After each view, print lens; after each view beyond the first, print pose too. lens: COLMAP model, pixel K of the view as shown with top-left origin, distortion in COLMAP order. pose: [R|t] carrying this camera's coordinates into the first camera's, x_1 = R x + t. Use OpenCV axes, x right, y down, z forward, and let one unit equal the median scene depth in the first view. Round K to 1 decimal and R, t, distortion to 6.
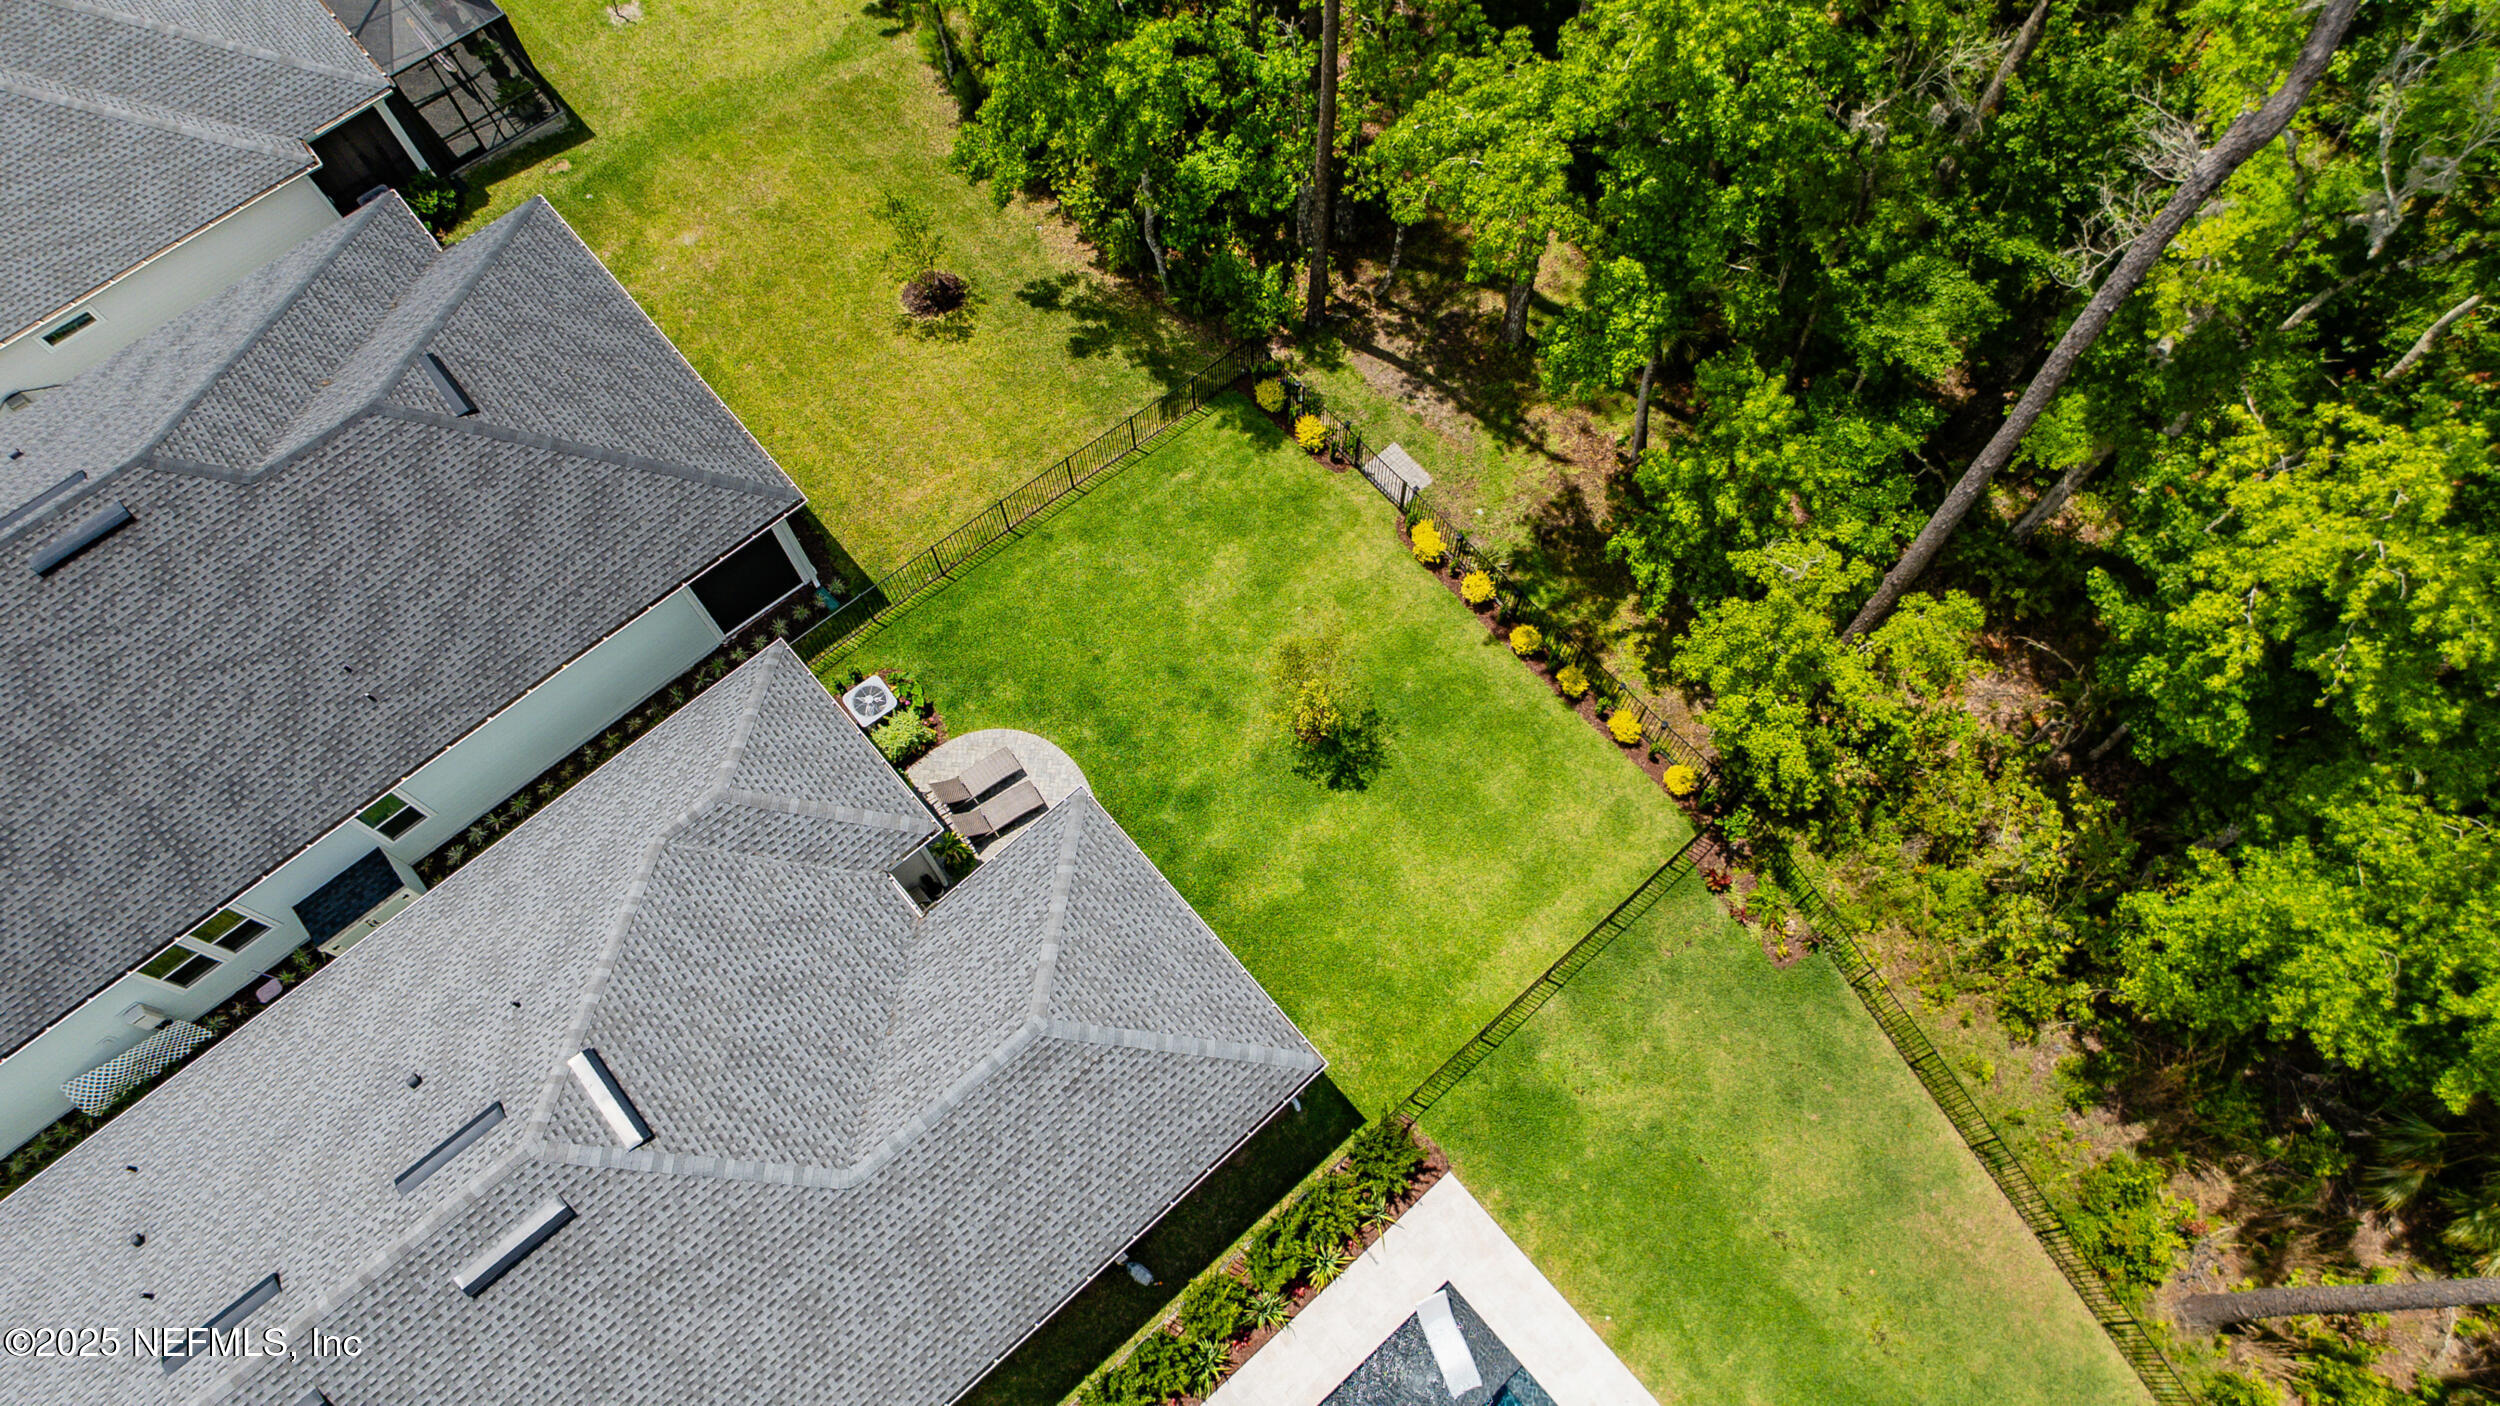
lens RADIAL K [[1506.7, 0, 1251.5], [0, 1506.7, 692.7], [0, 0, 1]] dist [-0.037078, 0.007418]
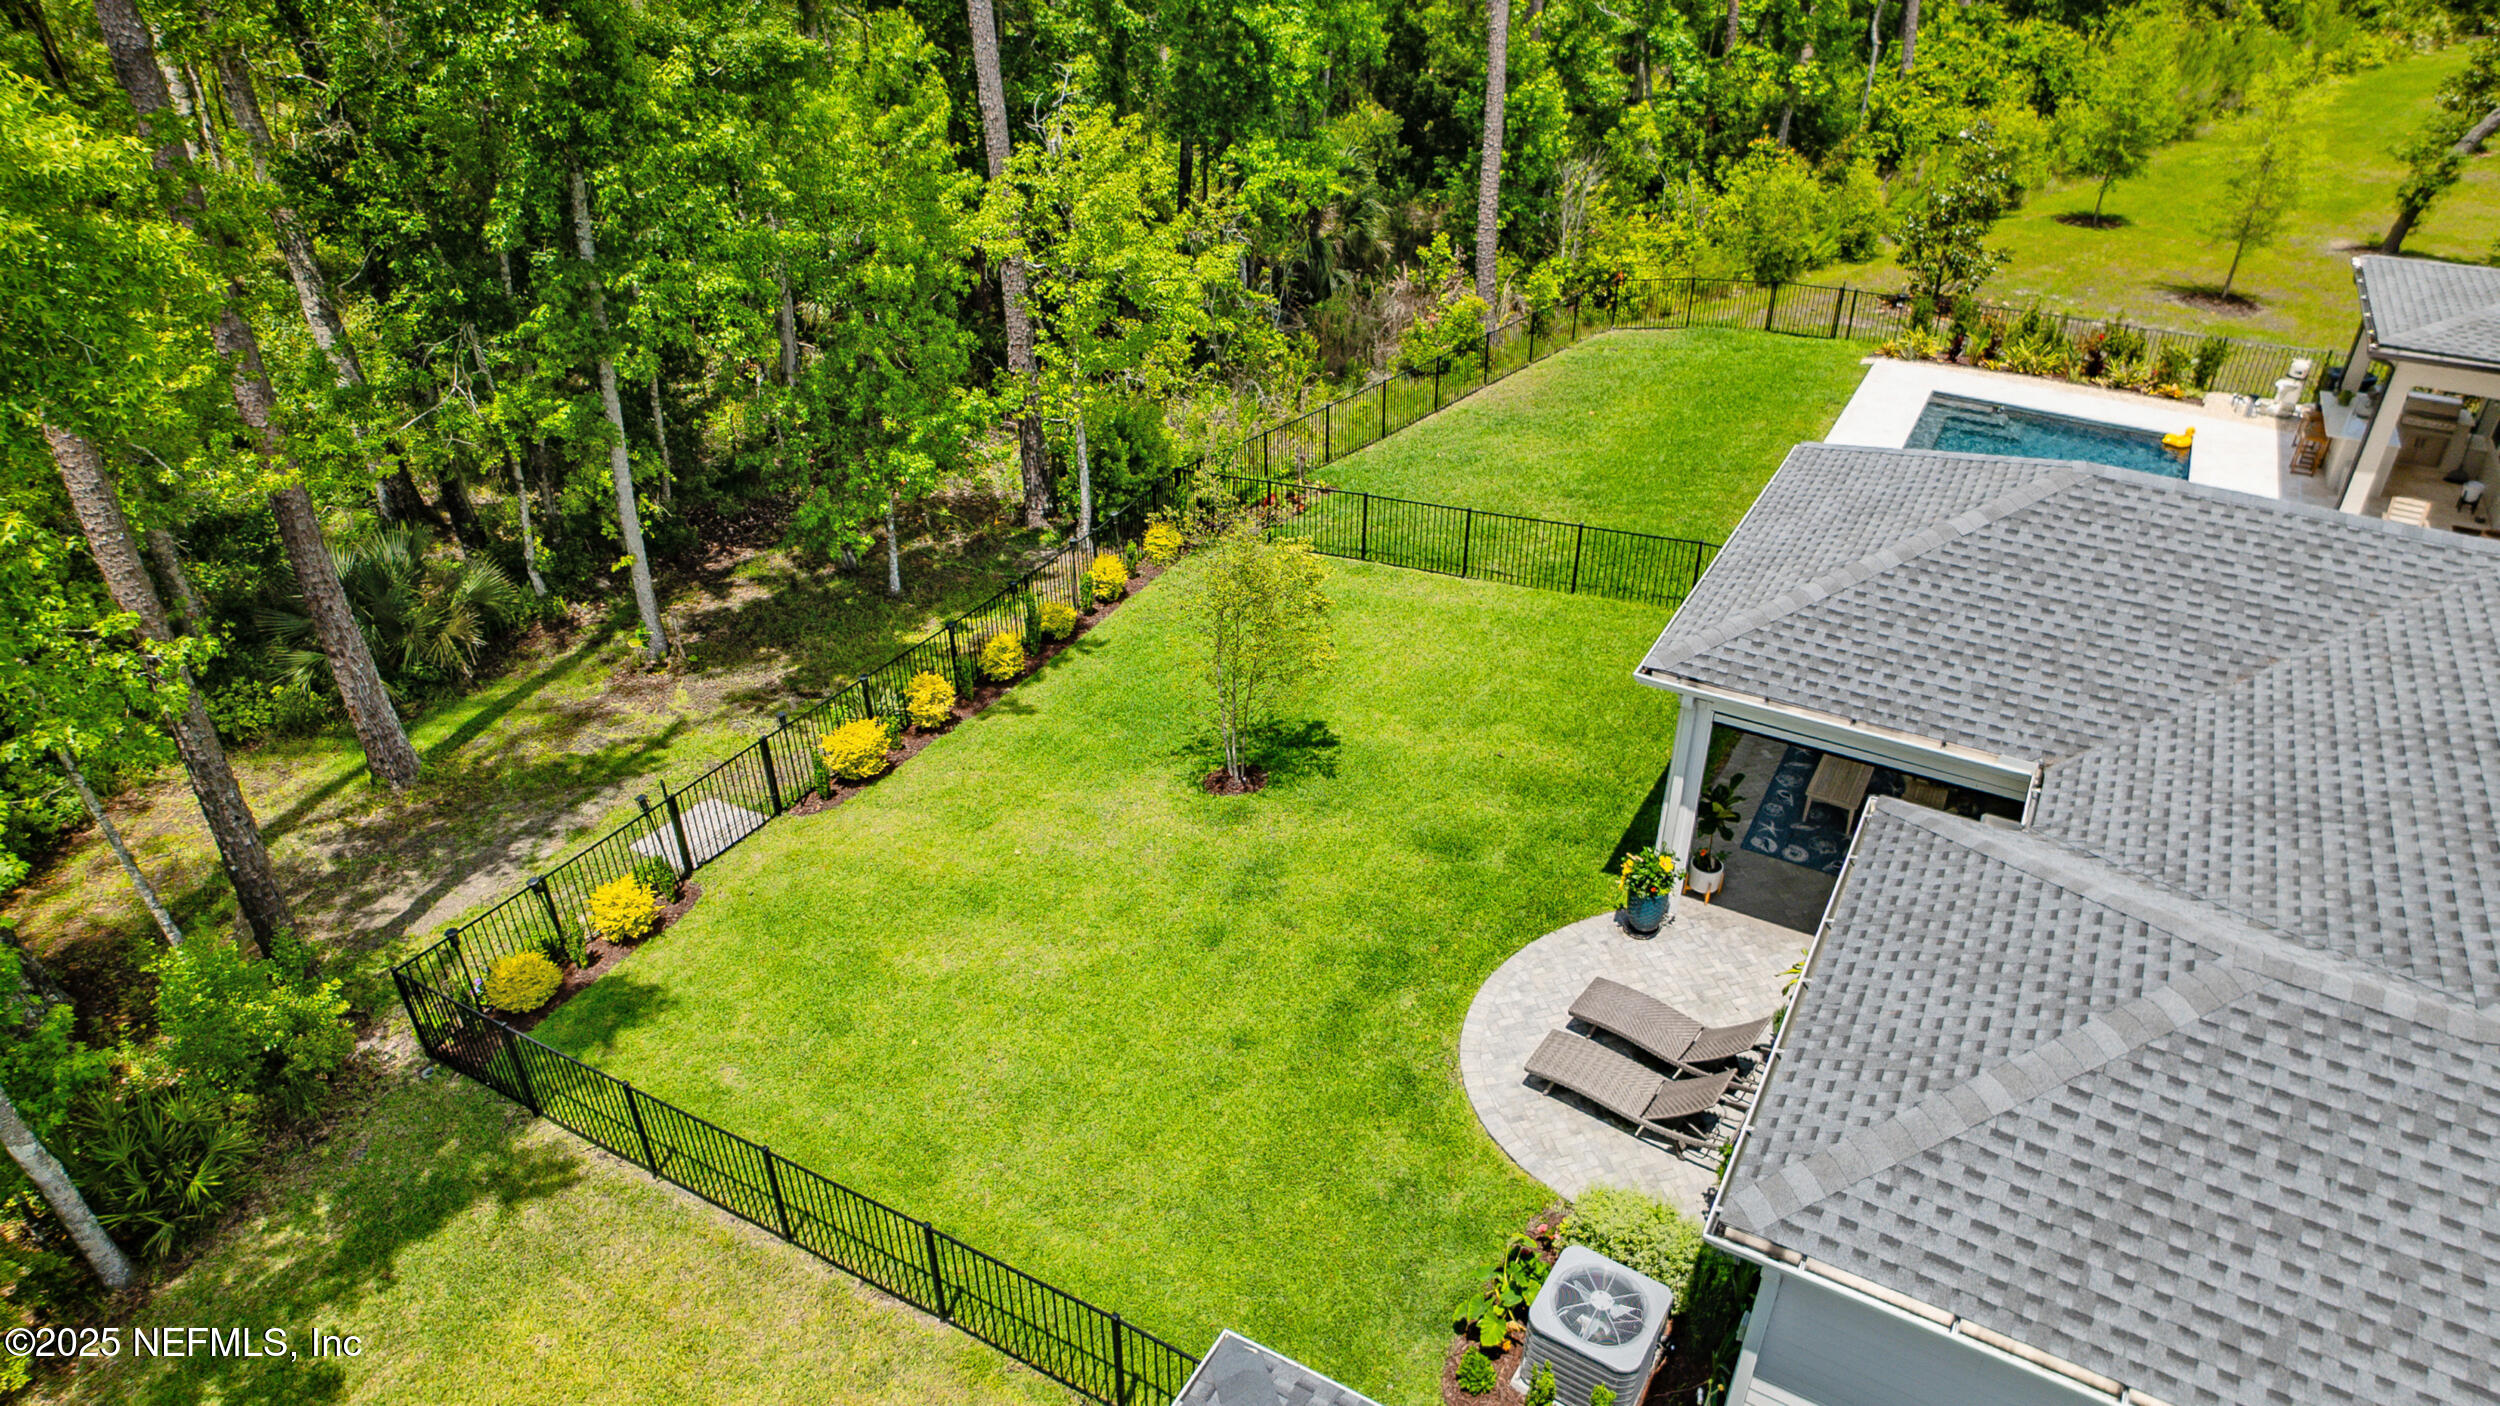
lens RADIAL K [[1506.7, 0, 1238.7], [0, 1506.7, 690.4], [0, 0, 1]] dist [-0.037078, 0.007418]
pose [[-0.313244, -0.487493, 0.815002, -0.454292], [0.870370, 0.195947, 0.451730, -0.270176], [-0.379913, 0.850855, 0.362921, 0.771908]]
